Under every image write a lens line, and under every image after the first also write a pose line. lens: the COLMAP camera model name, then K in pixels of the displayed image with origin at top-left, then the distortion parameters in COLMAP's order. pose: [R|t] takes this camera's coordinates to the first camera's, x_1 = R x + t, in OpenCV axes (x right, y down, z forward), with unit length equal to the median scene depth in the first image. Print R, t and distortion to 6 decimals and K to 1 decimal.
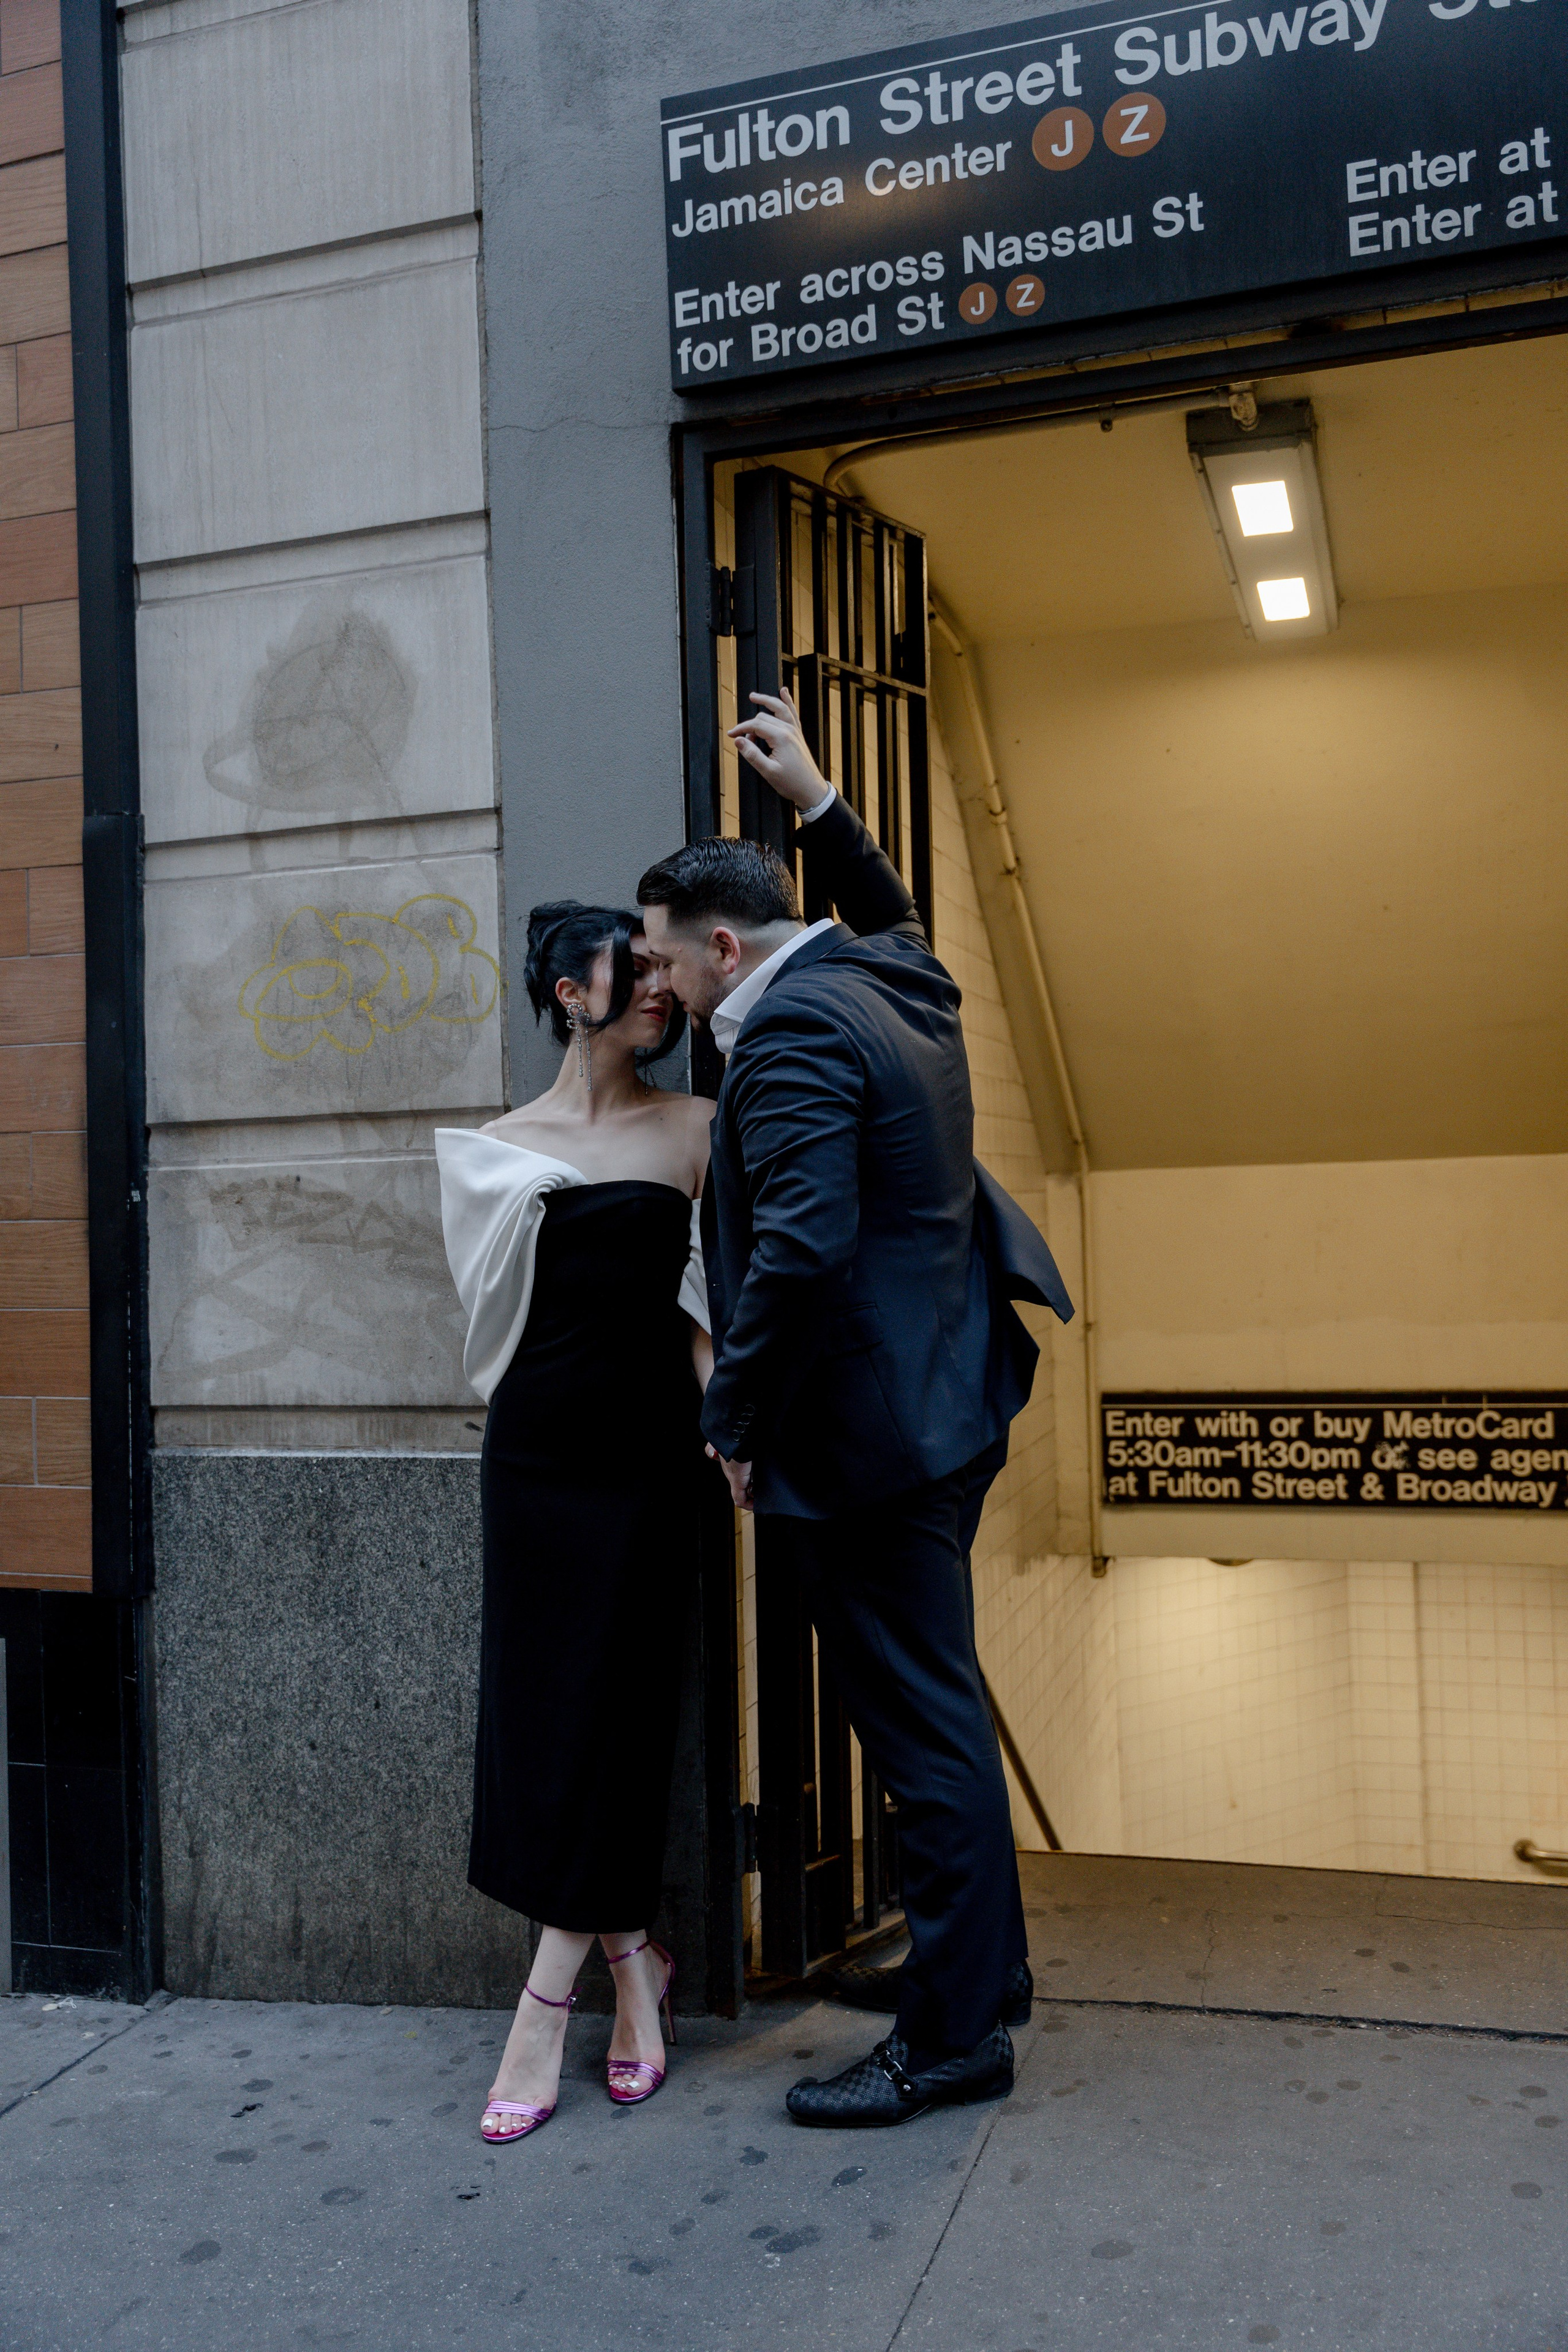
lens RADIAL K [[2057.7, 0, 784.0], [0, 2057.7, 1176.0], [0, 0, 1]] dist [-0.002798, -0.008271]
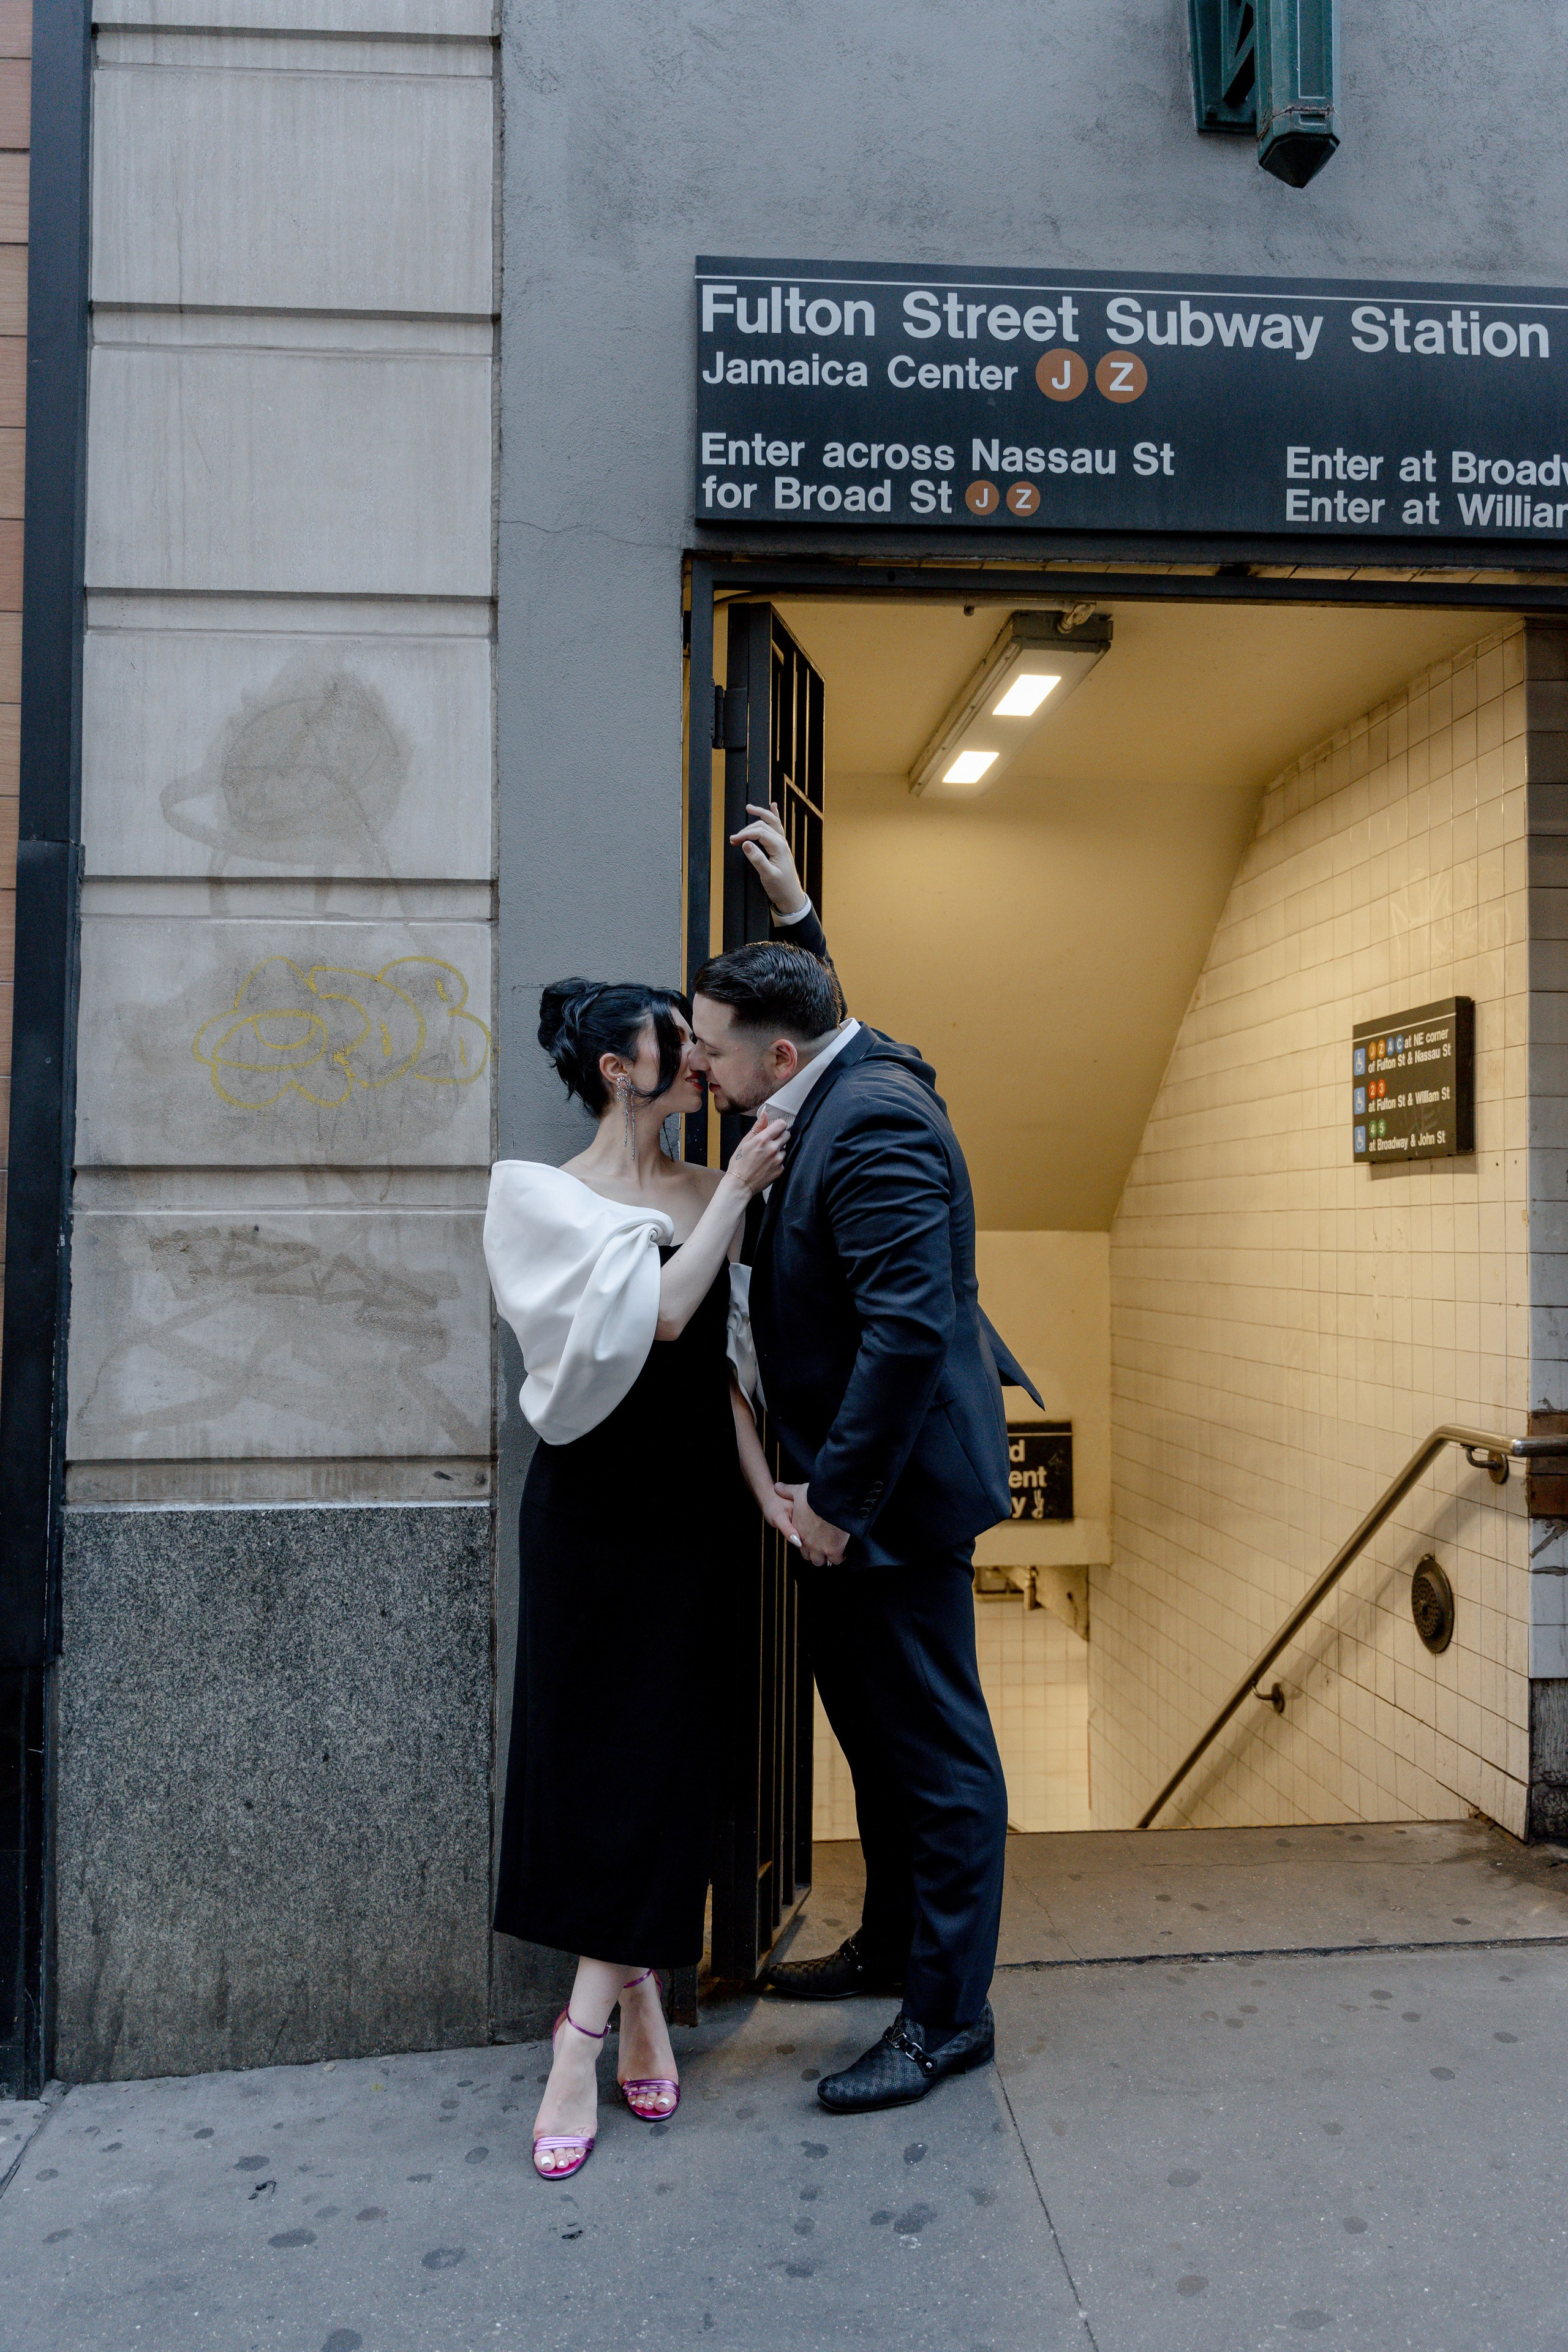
lens RADIAL K [[1812.1, 0, 784.0], [0, 1812.1, 1176.0], [0, 0, 1]] dist [0.007512, -0.021812]
pose [[0.919929, 0.043330, 0.389682, -0.351805], [-0.032023, 0.998858, -0.035469, -0.001095], [-0.390774, 0.020151, 0.920266, 0.096863]]
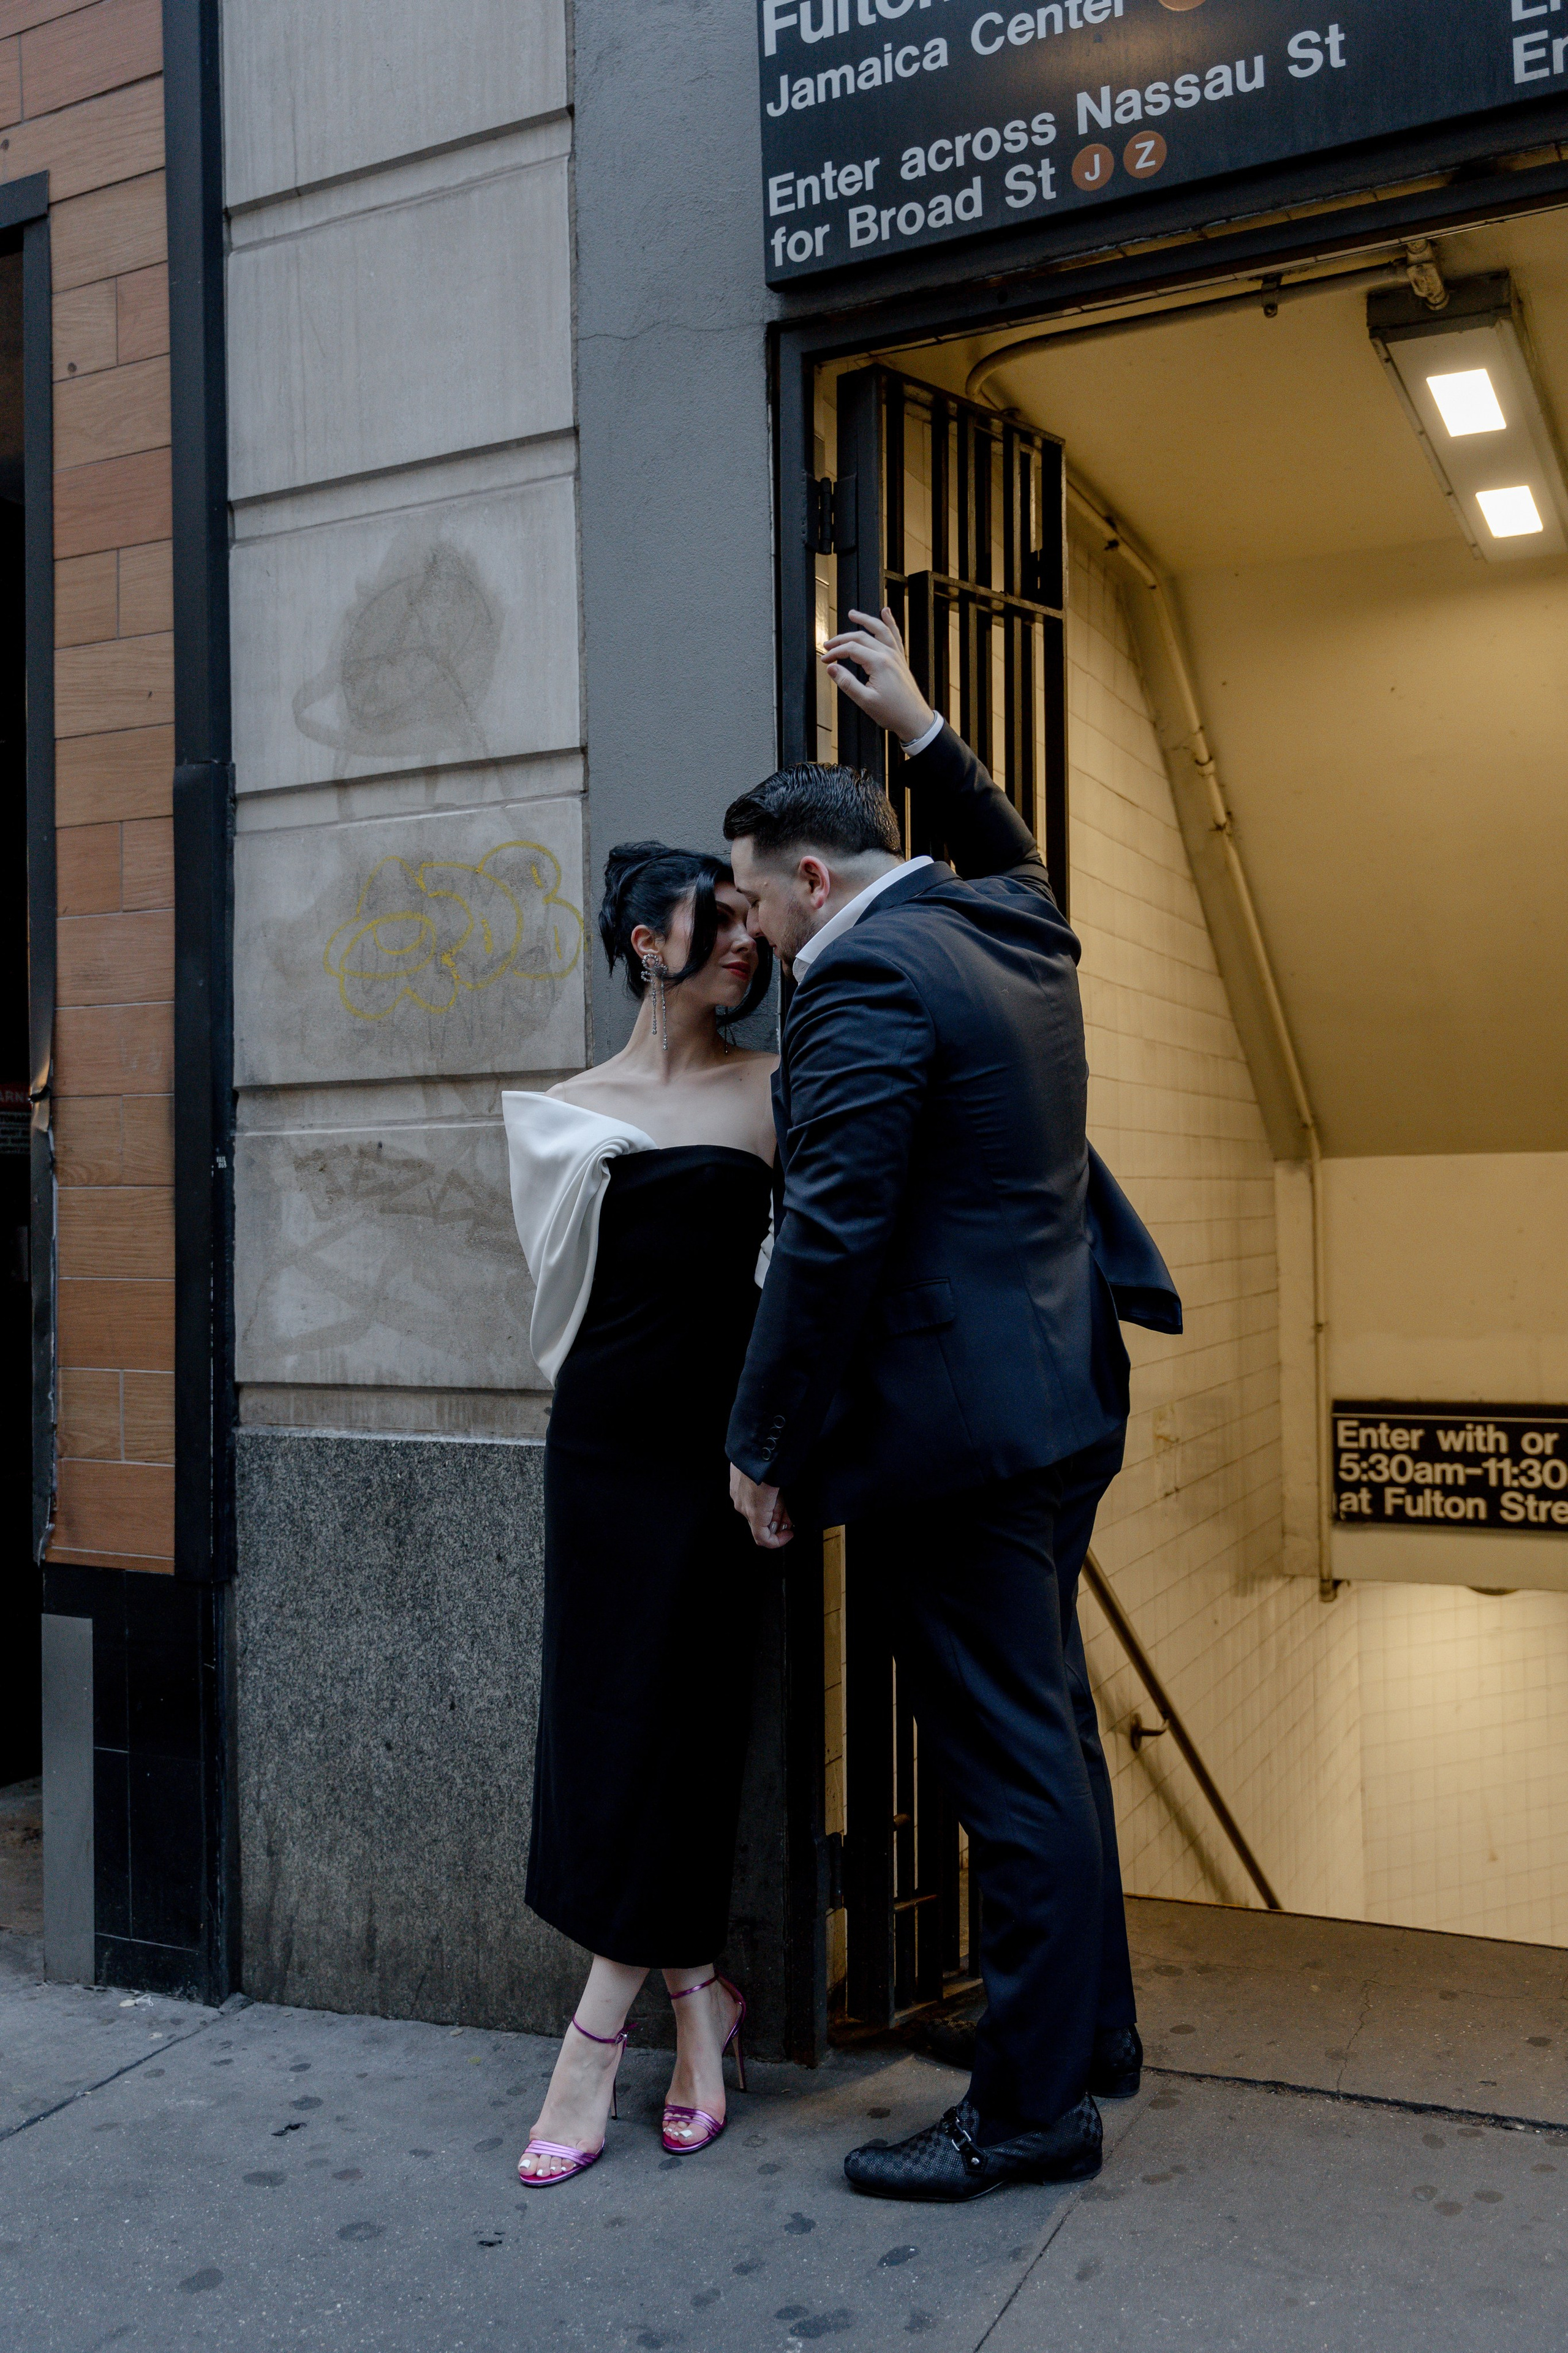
lens RADIAL K [[2120.4, 0, 784.0], [0, 2120.4, 1176.5], [0, 0, 1]] dist [-0.003859, -0.007355]
pose [[0.990046, 0.011732, -0.140256, 0.085886], [-0.011330, 0.999929, 0.003670, 0.010220], [0.140289, -0.002044, 0.990109, 0.063767]]
